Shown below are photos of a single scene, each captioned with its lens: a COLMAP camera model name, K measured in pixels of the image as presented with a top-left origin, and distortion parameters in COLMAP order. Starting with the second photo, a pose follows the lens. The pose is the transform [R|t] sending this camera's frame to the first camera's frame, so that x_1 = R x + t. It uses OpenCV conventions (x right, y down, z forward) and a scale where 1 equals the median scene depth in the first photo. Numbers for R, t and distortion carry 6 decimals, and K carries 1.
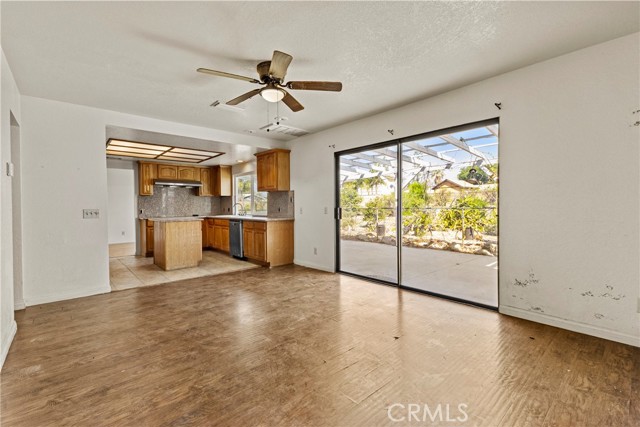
lens RADIAL K [[284.2, 0, 323.5], [0, 284.2, 210.3], [0, 0, 1]] dist [0.018529, -0.000930]
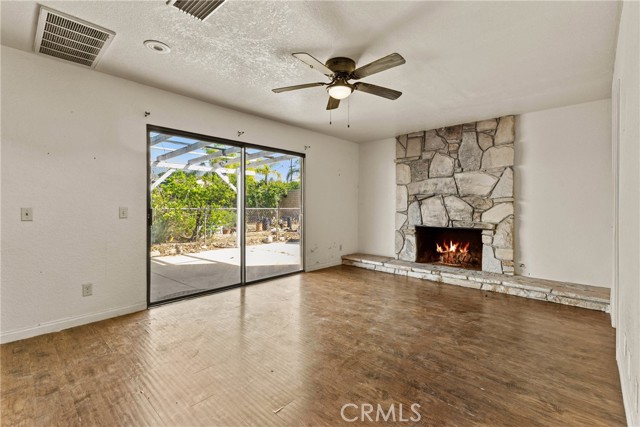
lens RADIAL K [[284.2, 0, 316.3], [0, 284.2, 210.5], [0, 0, 1]] dist [0.018529, -0.000930]
pose [[-0.073664, -0.001284, 0.997282, -0.786317], [0.009422, 0.999954, 0.001984, -0.003982], [-0.997239, 0.009543, -0.073648, 0.799206]]
